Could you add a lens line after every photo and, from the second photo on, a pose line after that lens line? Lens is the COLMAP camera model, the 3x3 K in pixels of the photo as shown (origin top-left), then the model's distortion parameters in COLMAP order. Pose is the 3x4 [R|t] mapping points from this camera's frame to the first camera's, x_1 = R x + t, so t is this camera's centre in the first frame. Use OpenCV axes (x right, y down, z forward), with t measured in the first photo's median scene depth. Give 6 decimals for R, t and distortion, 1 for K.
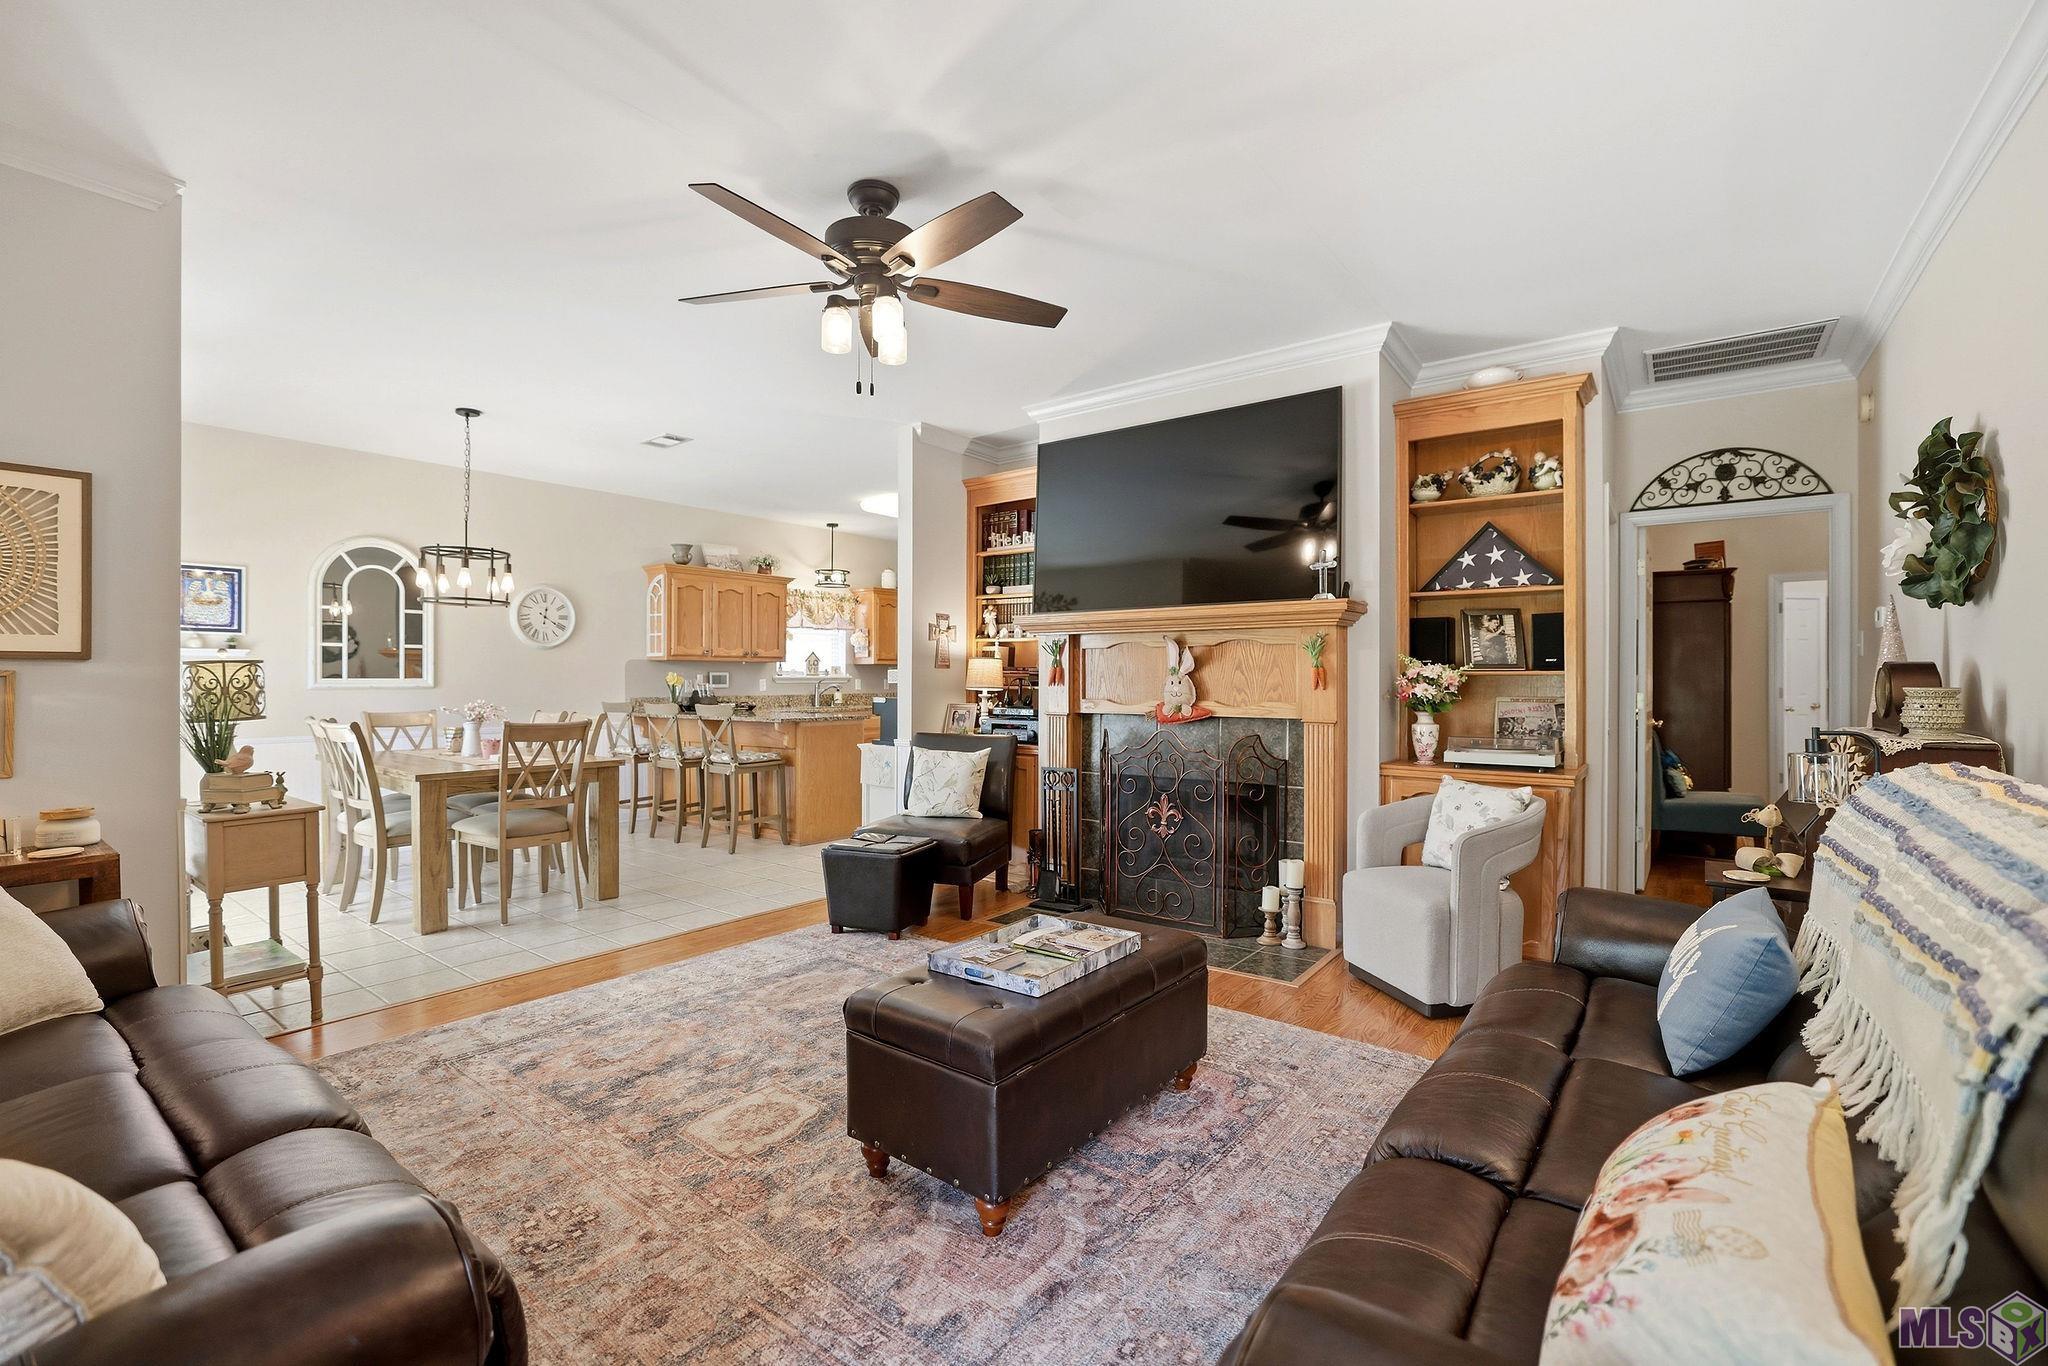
lens RADIAL K [[889.6, 0, 1011.4], [0, 889.6, 687.0], [0, 0, 1]] dist [-0.026740, 0.001979]
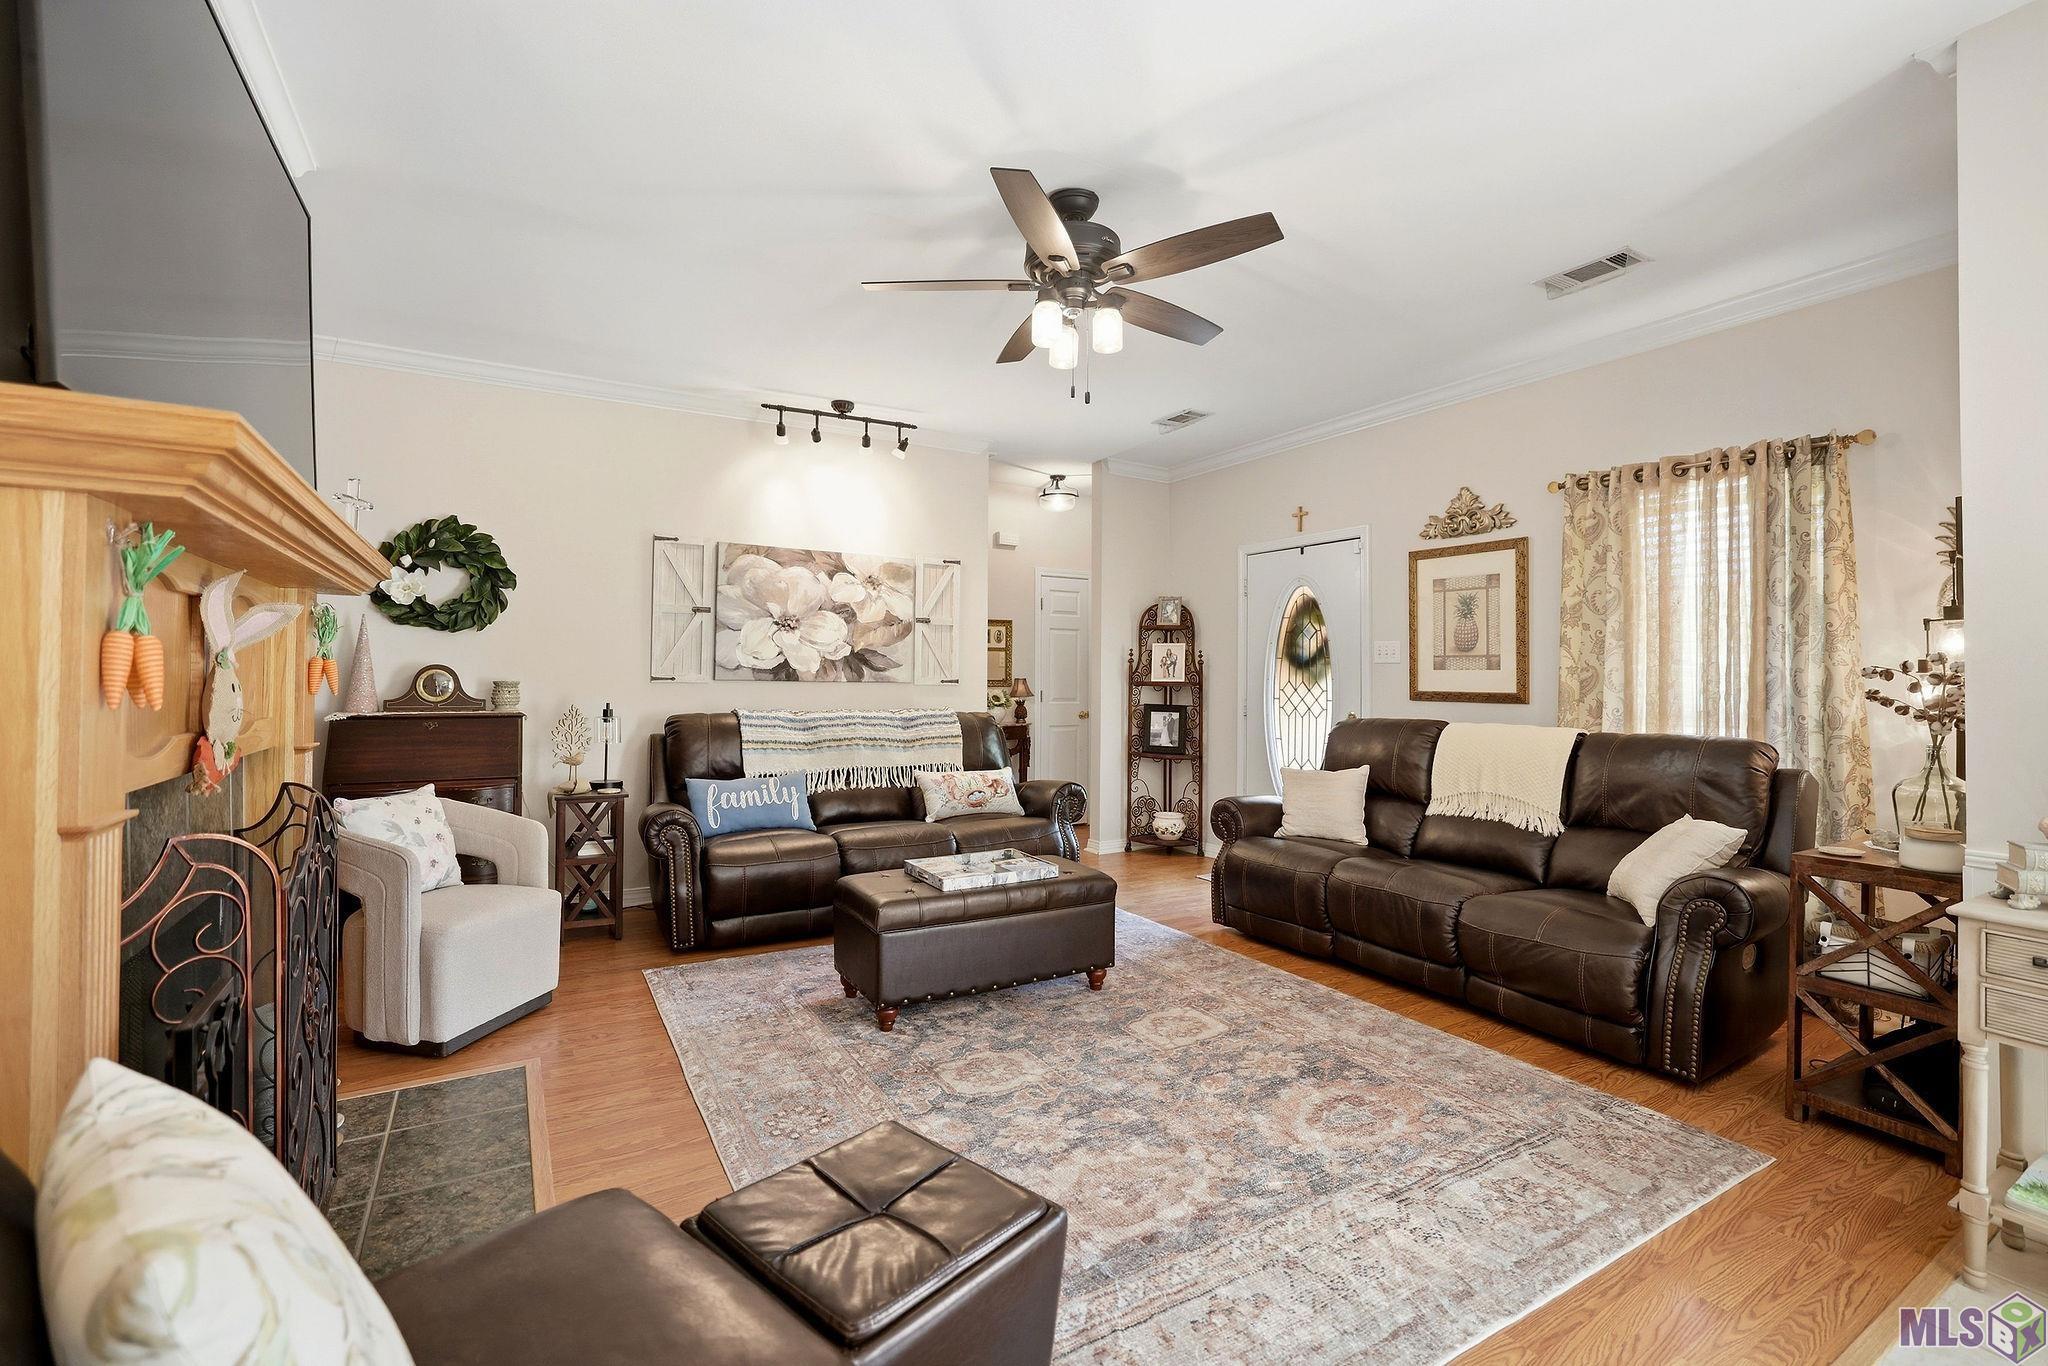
lens RADIAL K [[889.6, 0, 1020.7], [0, 889.6, 661.2], [0, 0, 1]] dist [-0.026740, 0.001979]
pose [[-0.928945, 0.000495, 0.370217, -0.281569], [-0.002377, 0.999971, -0.007302, -0.014355], [-0.370210, -0.007663, -0.928917, 1.159282]]
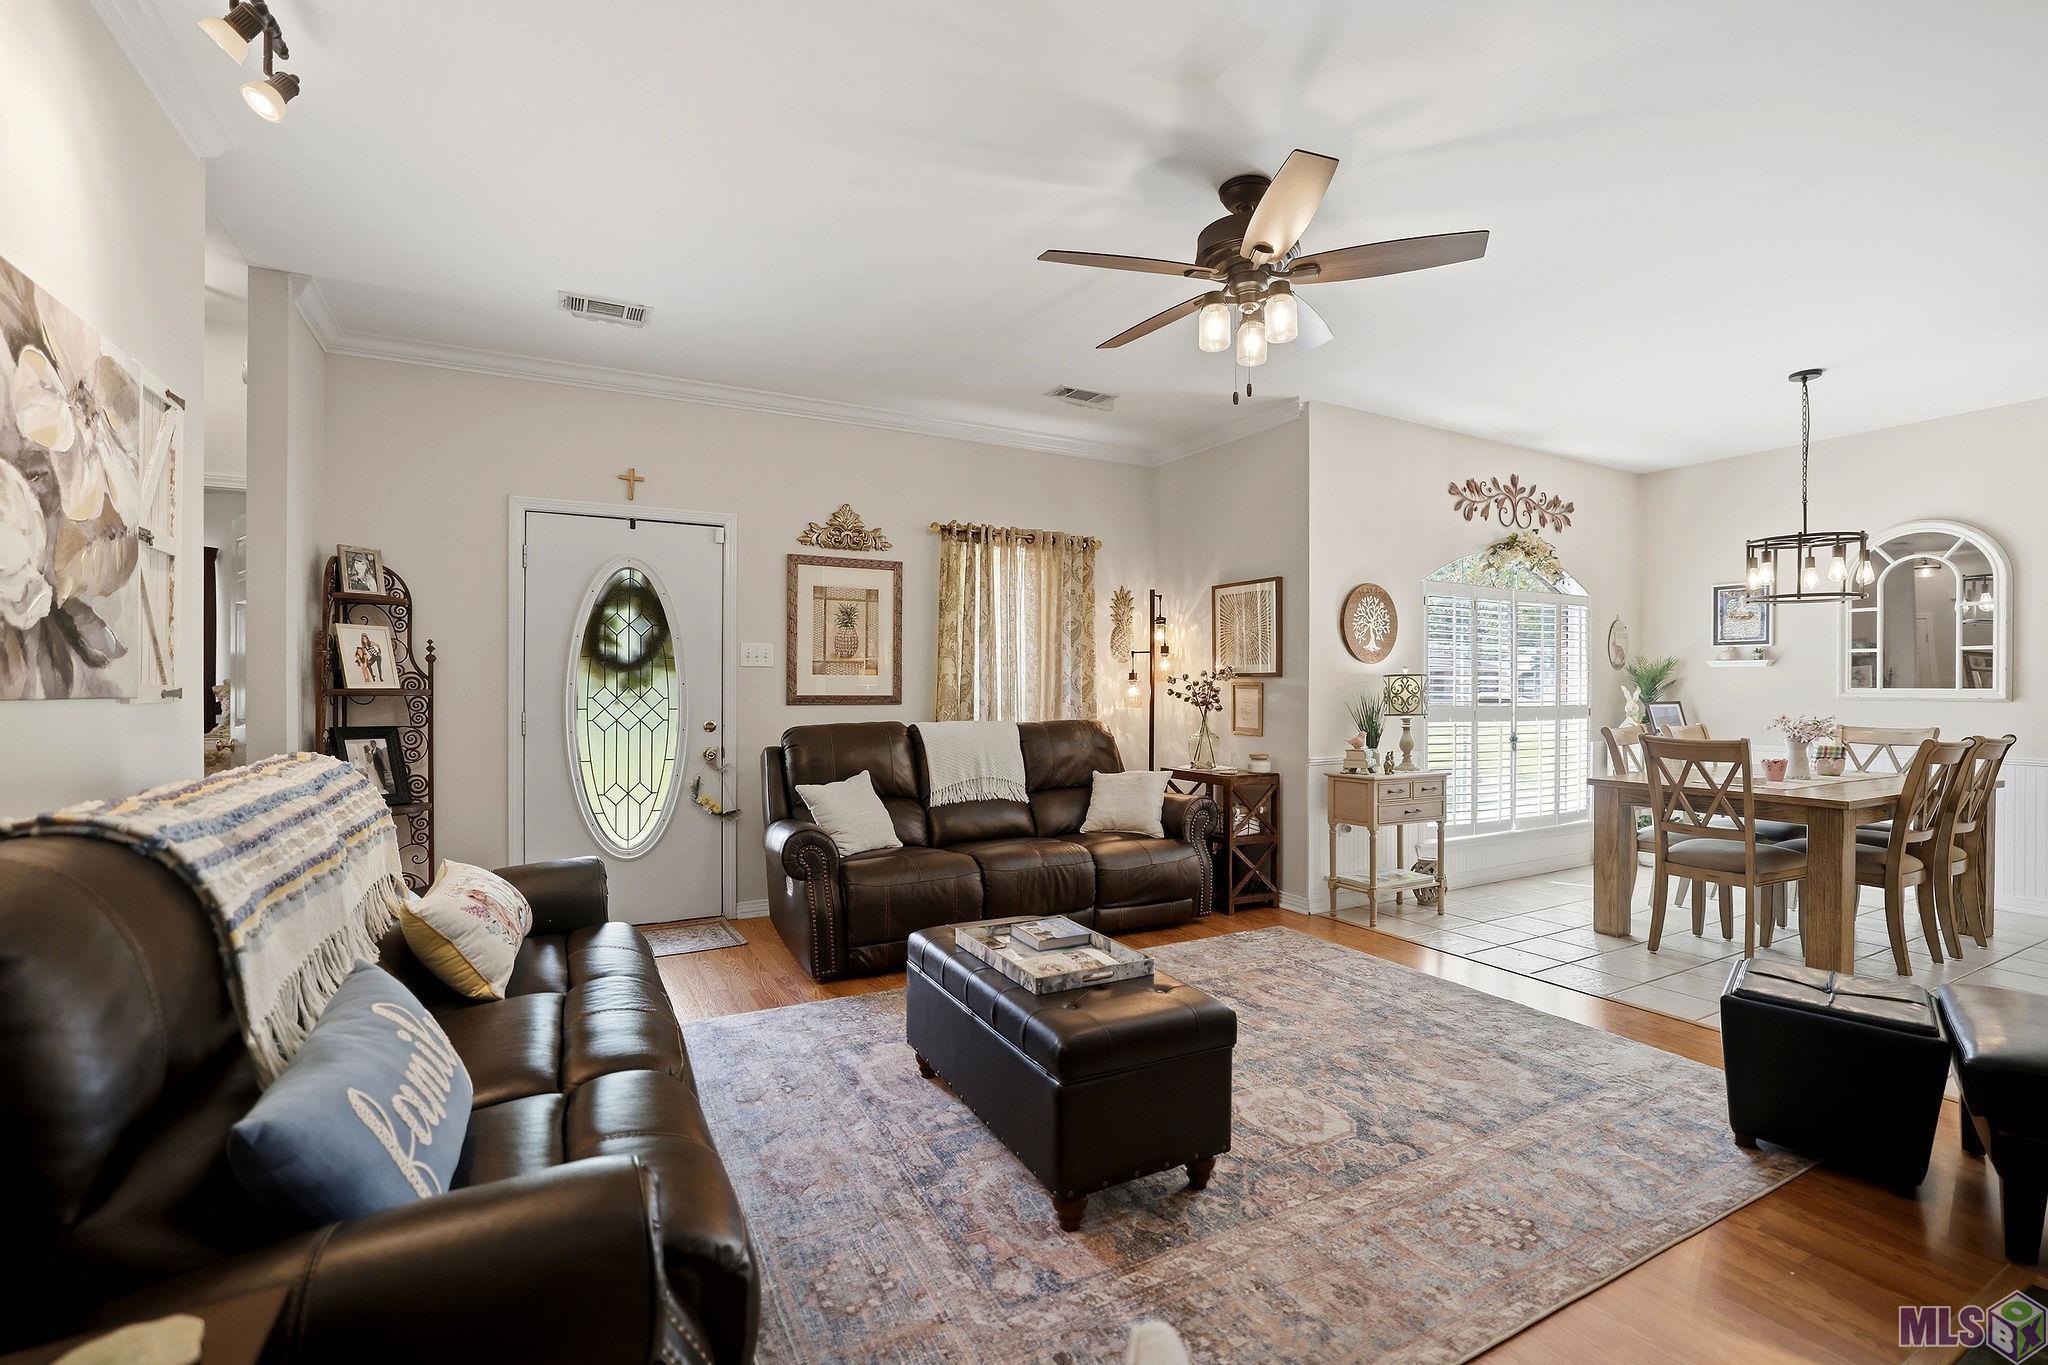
lens RADIAL K [[889.6, 0, 1020.8], [0, 889.6, 689.0], [0, 0, 1]] dist [-0.026740, 0.001979]
pose [[-0.407454, 0.002659, -0.913222, 0.494246], [-0.011378, 0.999903, 0.007988, -0.007250], [0.913155, 0.013646, -0.407384, 0.694525]]
